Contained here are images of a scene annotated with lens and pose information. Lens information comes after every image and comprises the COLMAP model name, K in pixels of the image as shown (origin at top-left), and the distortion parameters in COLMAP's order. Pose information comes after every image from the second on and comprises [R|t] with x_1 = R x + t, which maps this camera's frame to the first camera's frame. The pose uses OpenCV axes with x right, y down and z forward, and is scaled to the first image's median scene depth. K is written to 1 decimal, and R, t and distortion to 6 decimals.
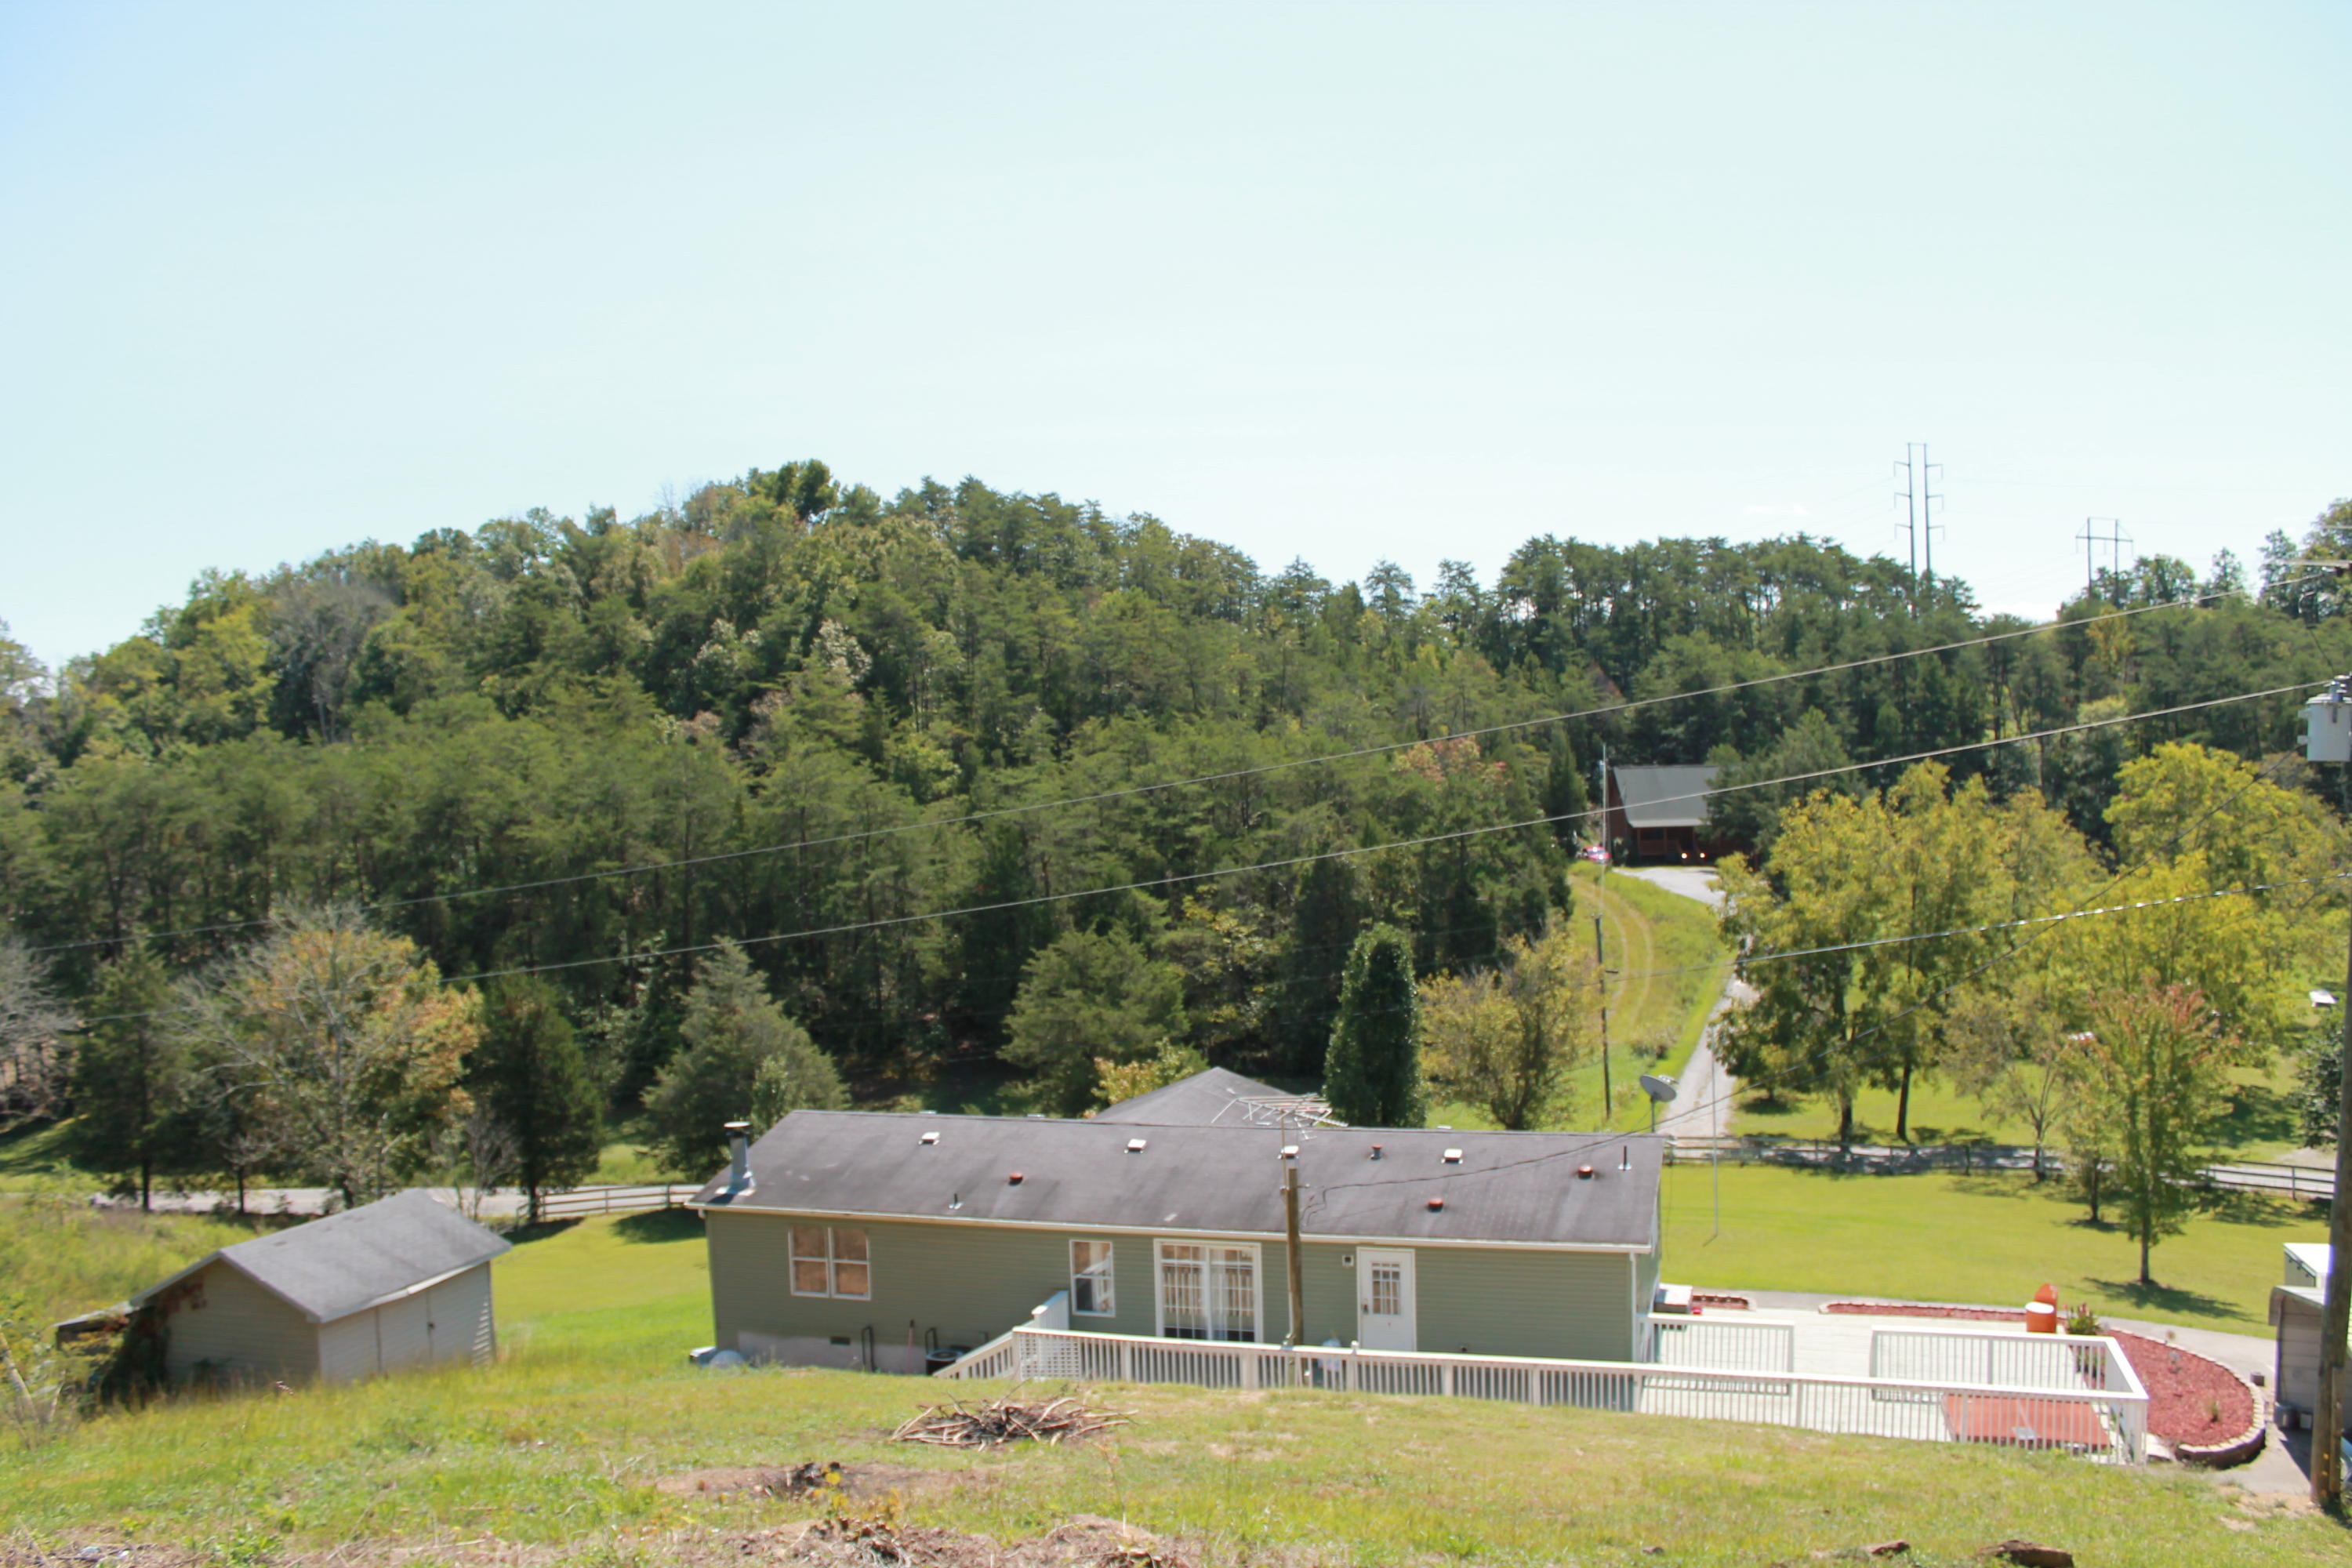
lens RADIAL K [[1971.1, 0, 1186.9], [0, 1971.1, 787.6], [0, 0, 1]] dist [-0.157632, 0.128854]
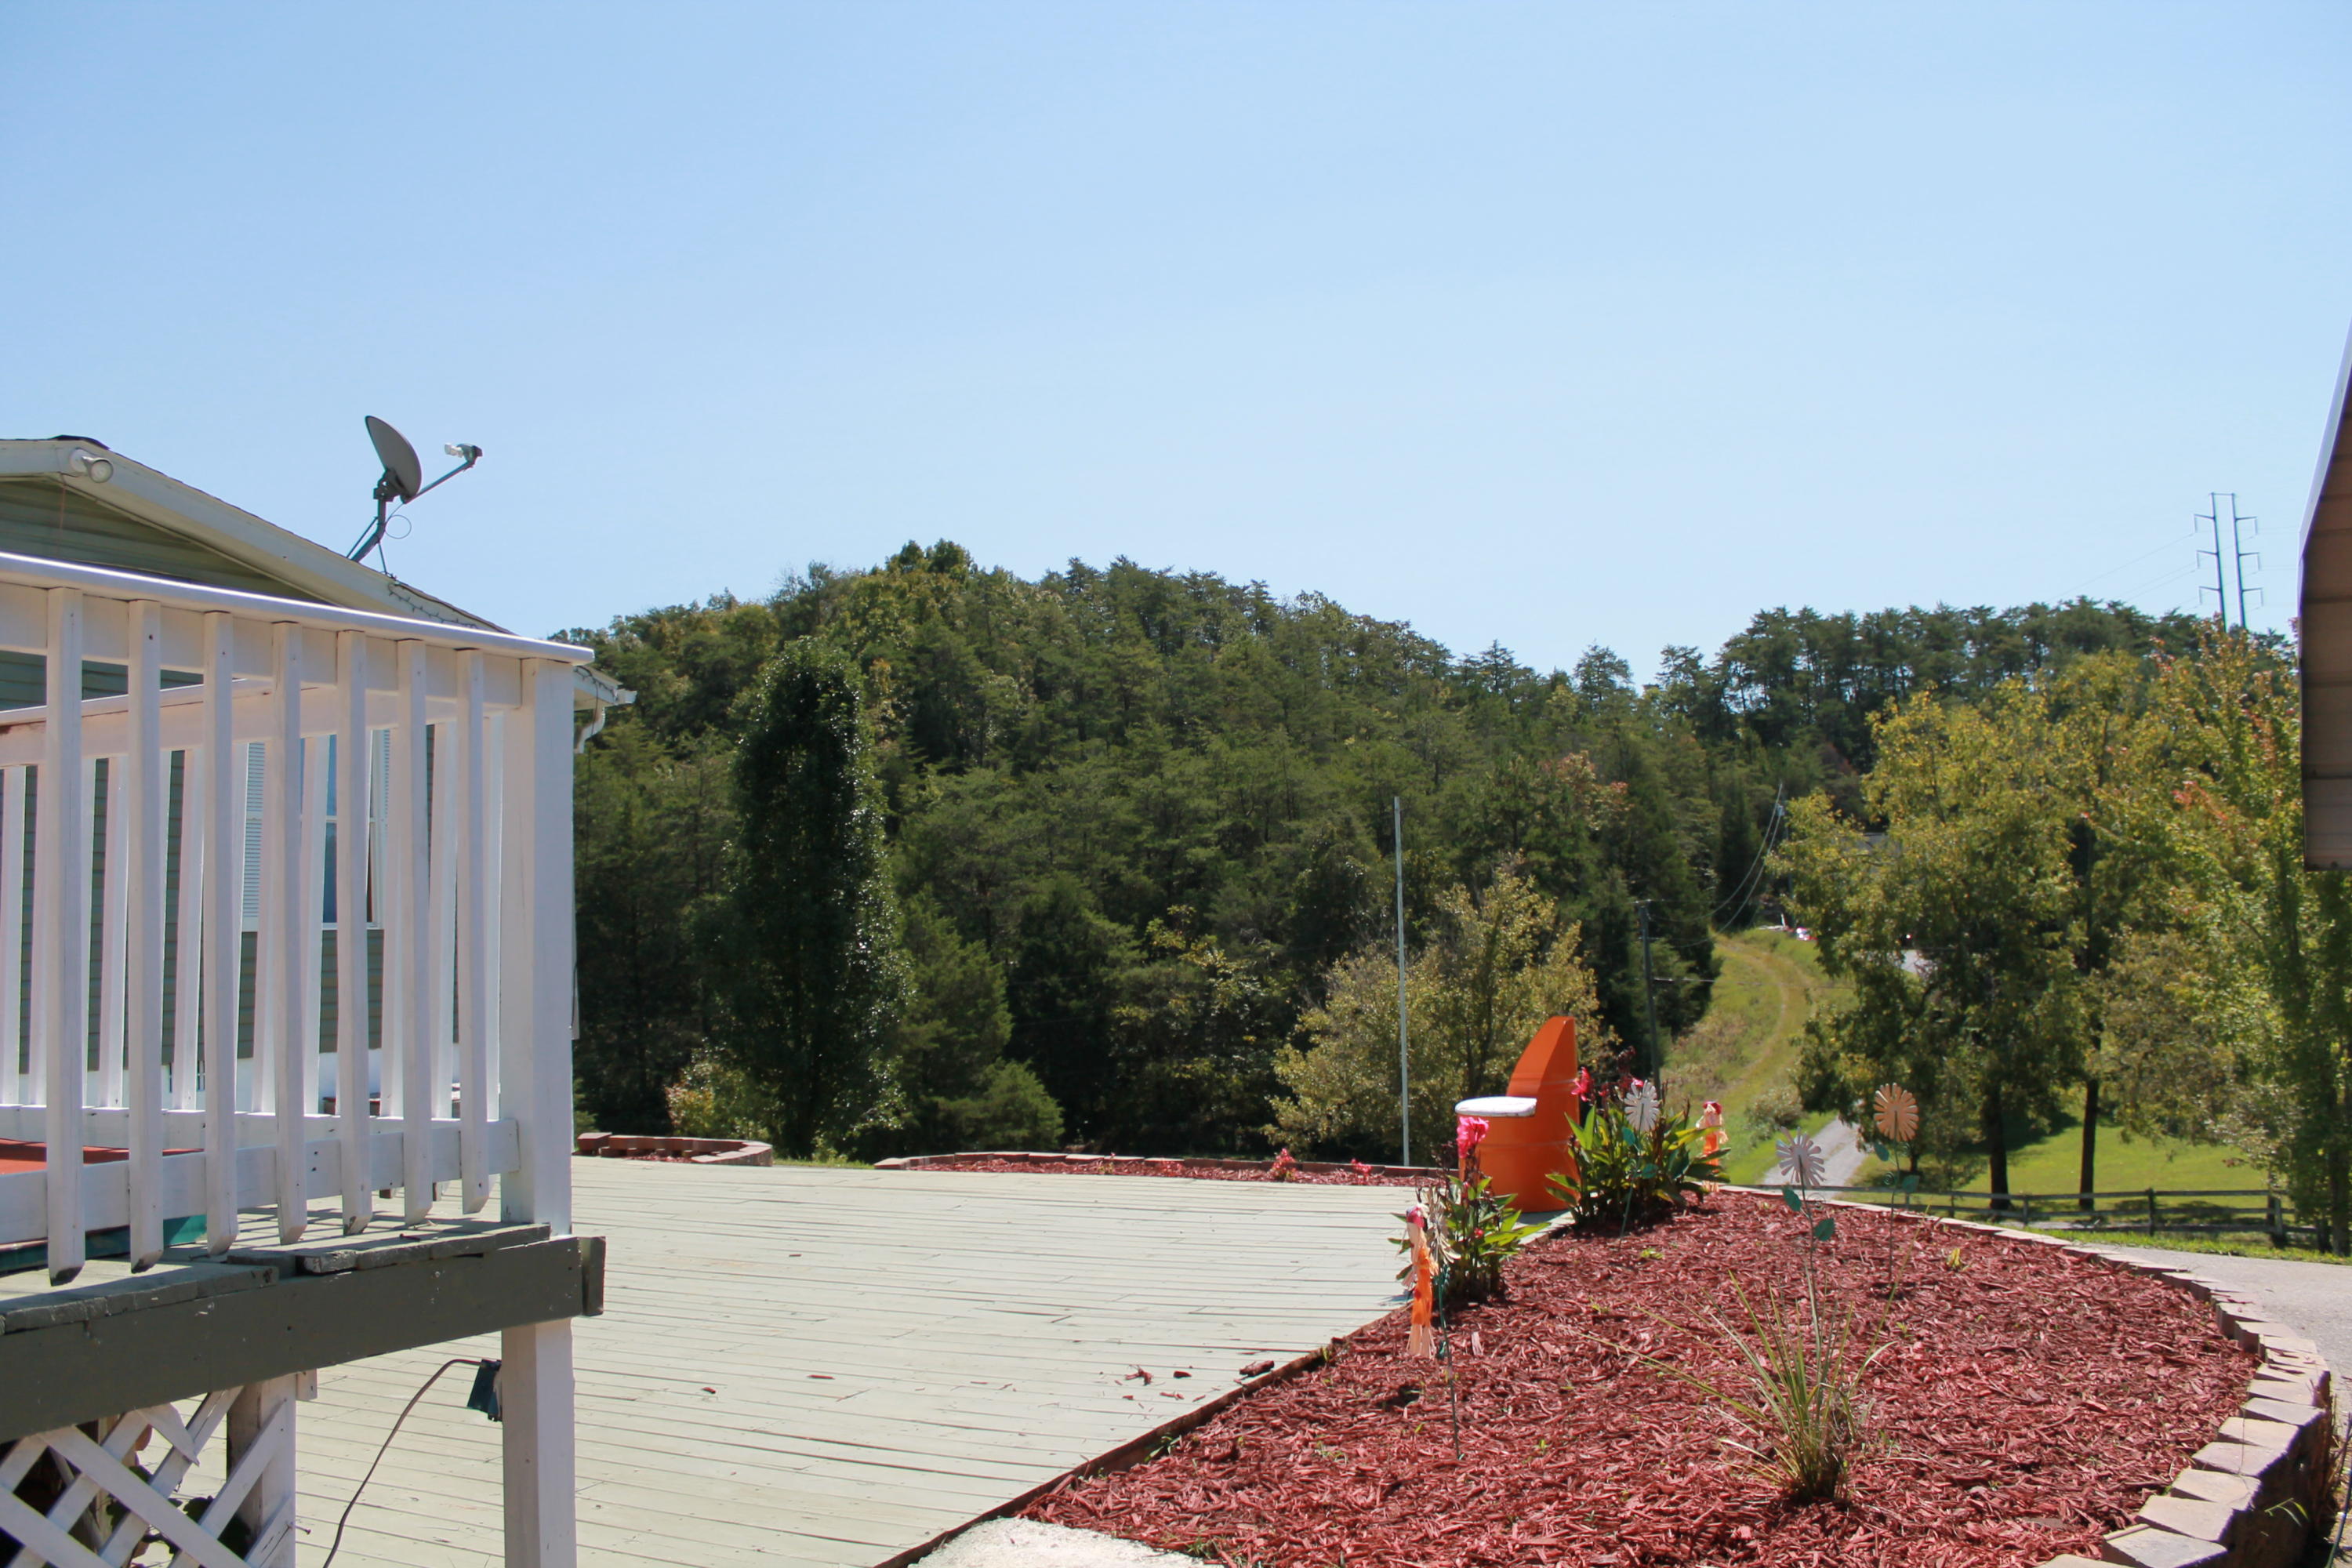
lens RADIAL K [[1971.1, 0, 1155.8], [0, 1971.1, 780.6], [0, 0, 1]] dist [-0.157632, 0.128854]
pose [[0.983902, -0.017612, -0.177839, 0.086998], [-0.000391, 0.994918, -0.100691, 0.049391], [0.178709, 0.099140, 0.978895, 0.149040]]
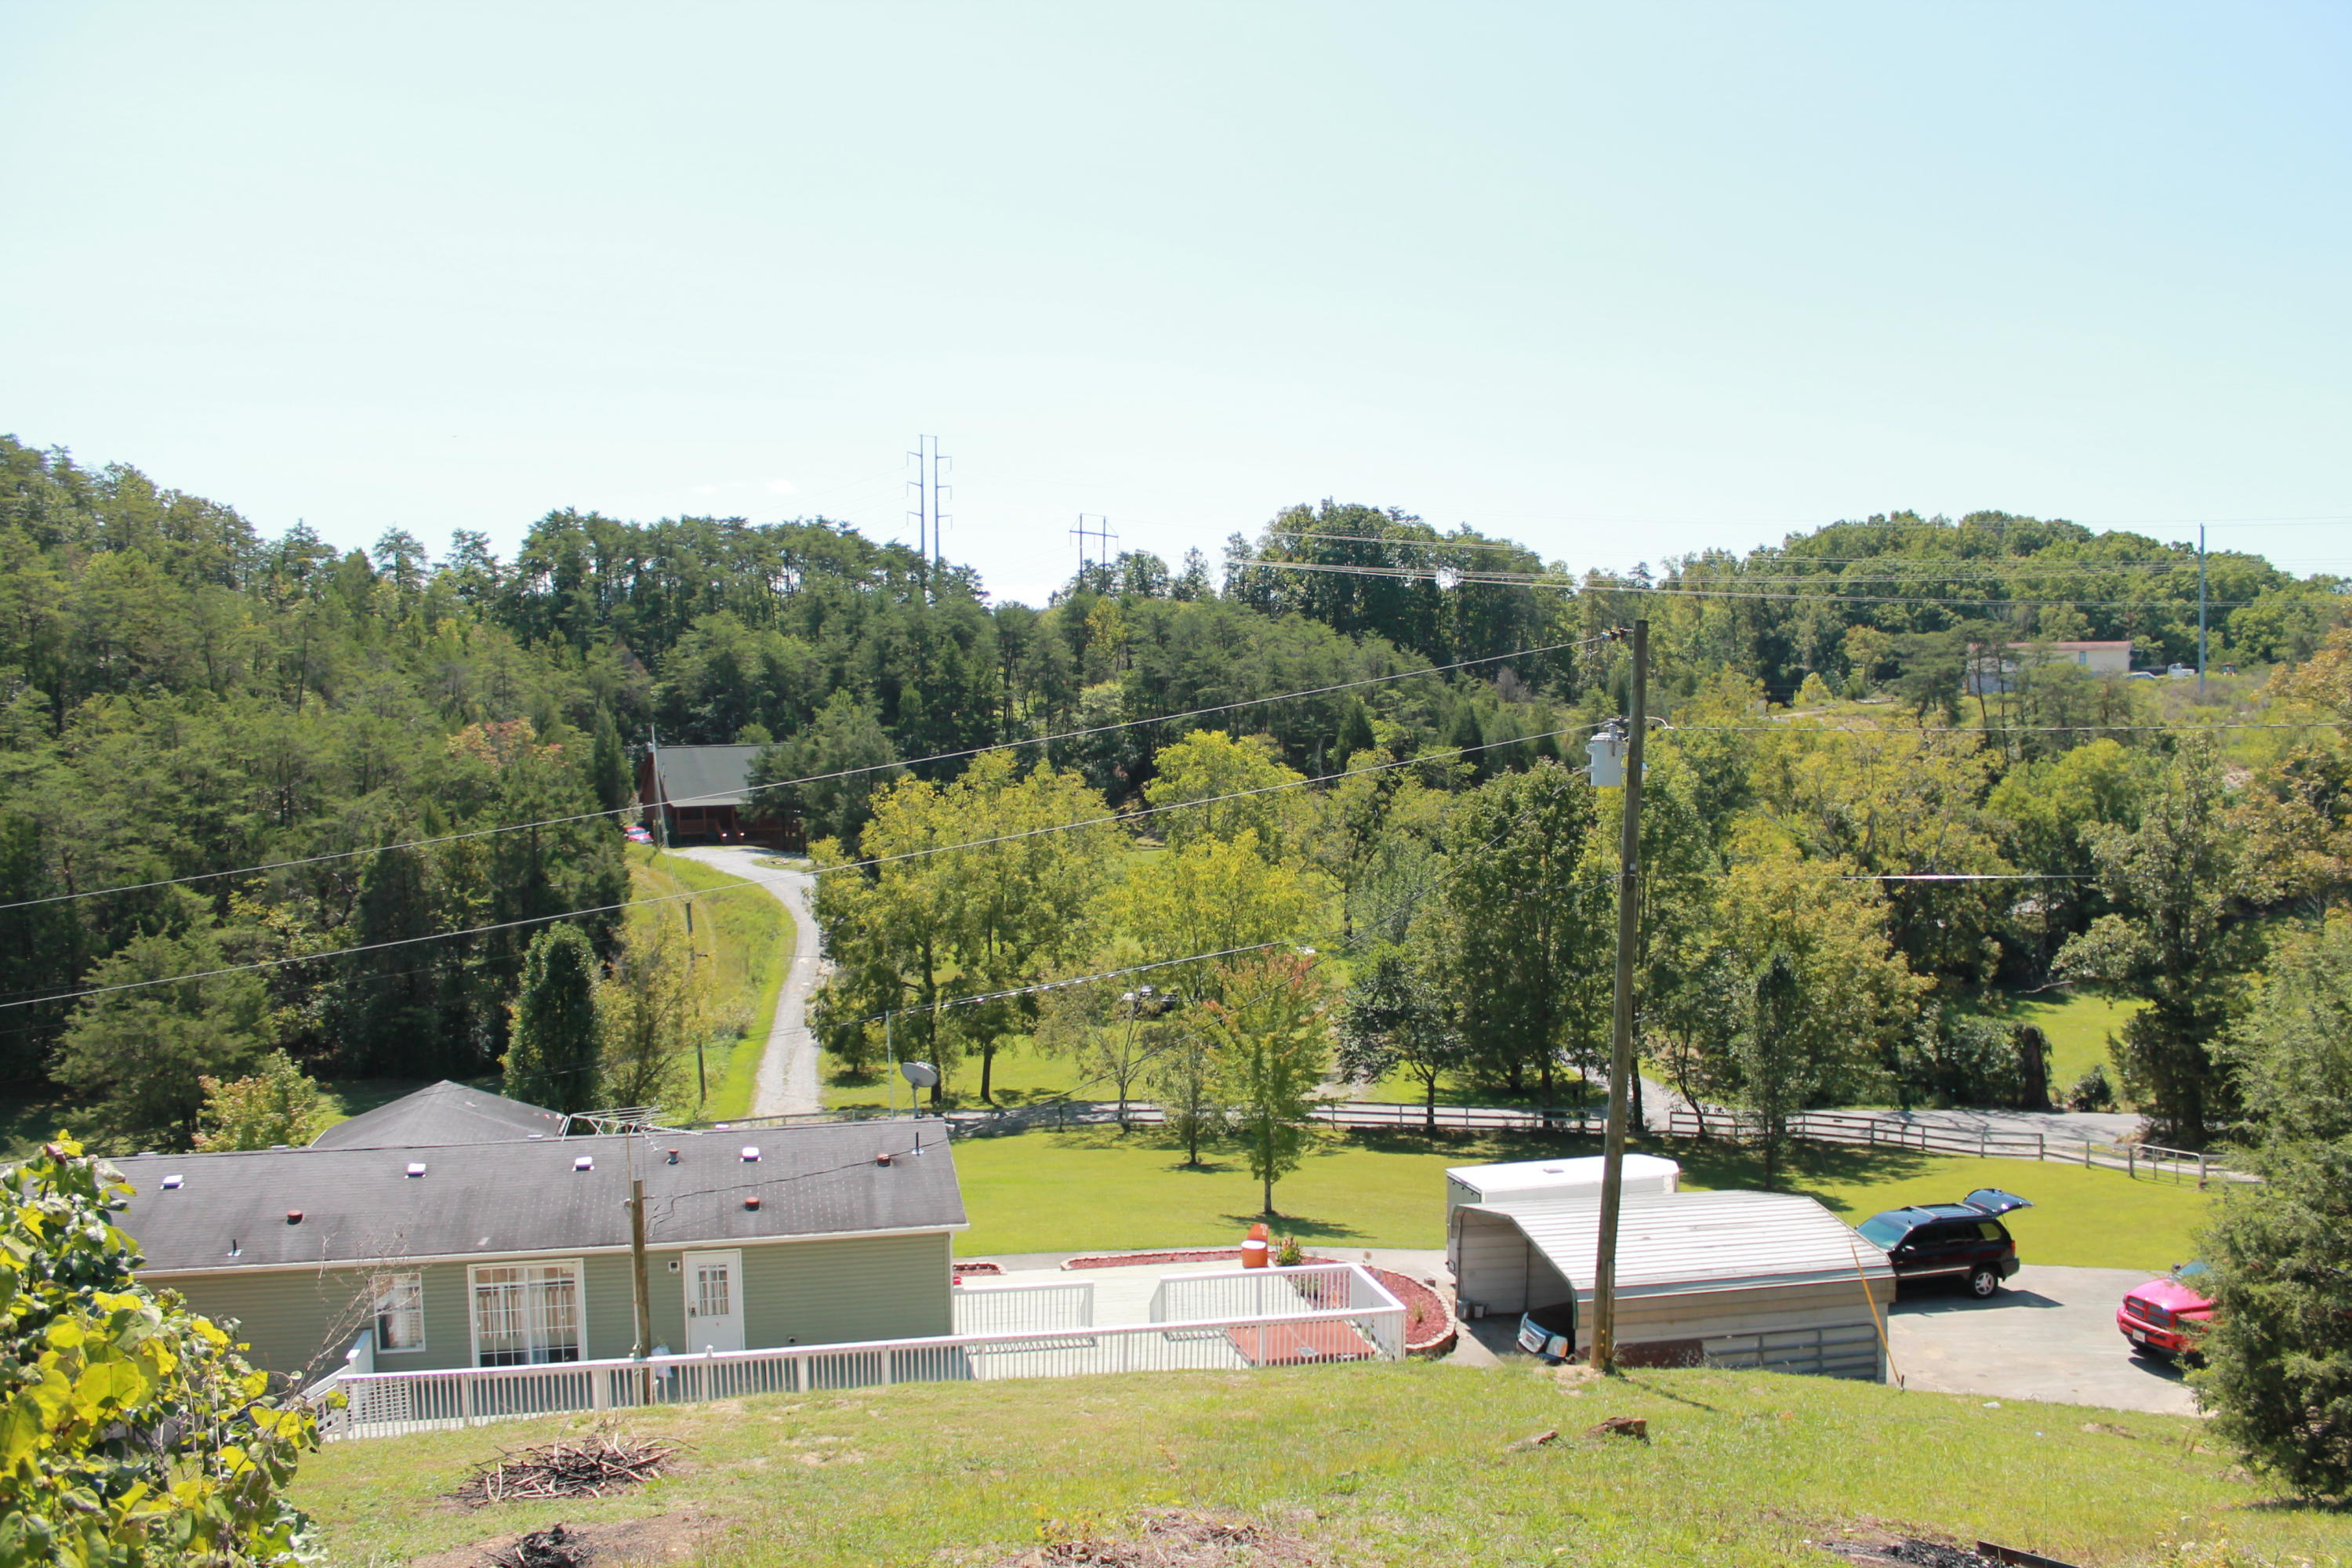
lens RADIAL K [[1971.1, 0, 1178.6], [0, 1971.1, 797.1], [0, 0, 1]] dist [-0.157632, 0.128854]
pose [[0.873780, -0.010776, 0.486202, -0.030968], [0.001605, 0.999813, 0.019275, -0.003539], [-0.486319, -0.016062, 0.873634, 0.000764]]
